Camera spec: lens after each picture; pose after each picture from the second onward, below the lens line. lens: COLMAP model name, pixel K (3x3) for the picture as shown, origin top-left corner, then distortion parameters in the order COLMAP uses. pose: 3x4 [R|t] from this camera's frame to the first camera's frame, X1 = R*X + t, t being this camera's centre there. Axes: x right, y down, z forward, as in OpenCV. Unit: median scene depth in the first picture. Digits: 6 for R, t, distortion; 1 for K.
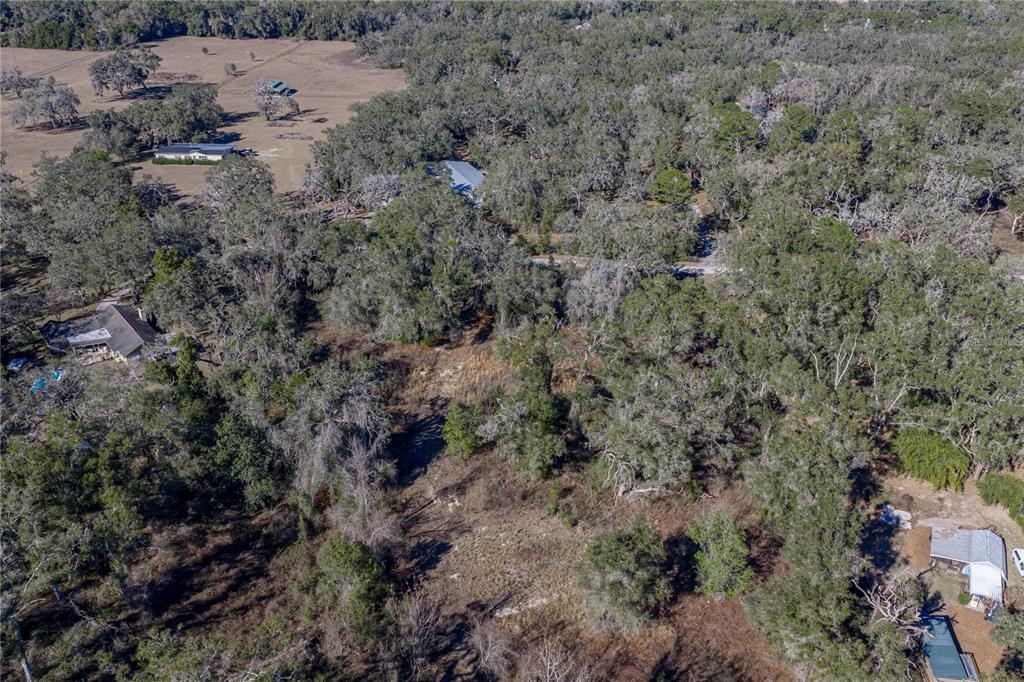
lens RADIAL K [[824.7, 0, 513.6], [0, 824.7, 344.1], [0, 0, 1]] dist [0.002901, -0.016792]
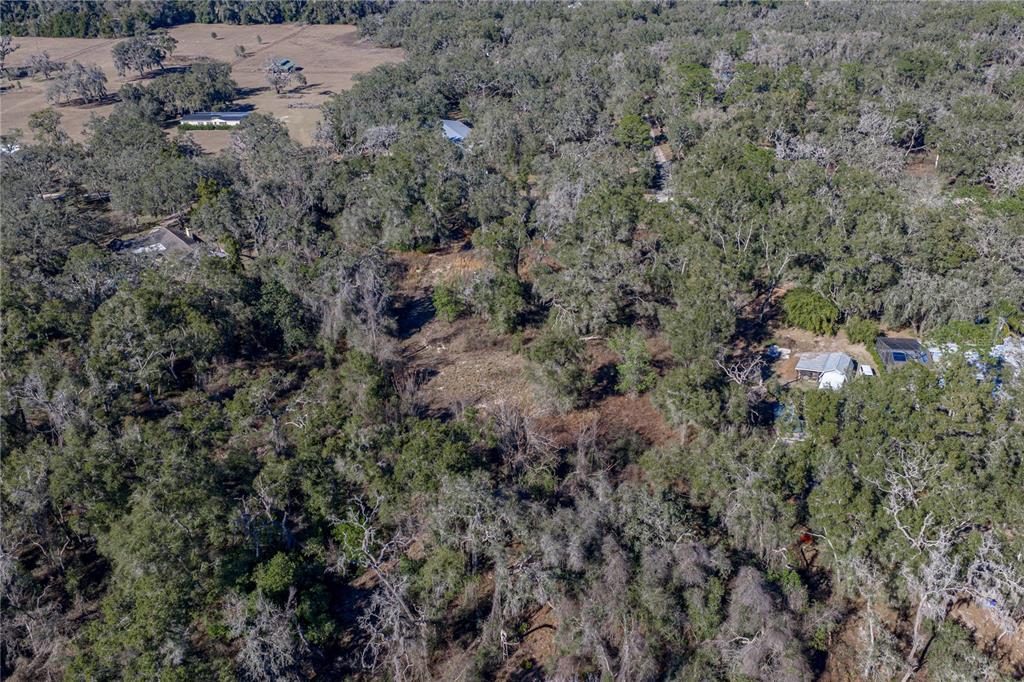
lens RADIAL K [[824.7, 0, 510.0], [0, 824.7, 337.5], [0, 0, 1]] dist [0.002901, -0.016792]
pose [[0.999751, -0.019067, -0.011607, 0.026928], [0.019168, 0.999779, 0.008629, 0.084938], [0.011440, -0.008849, 0.999895, -0.159611]]
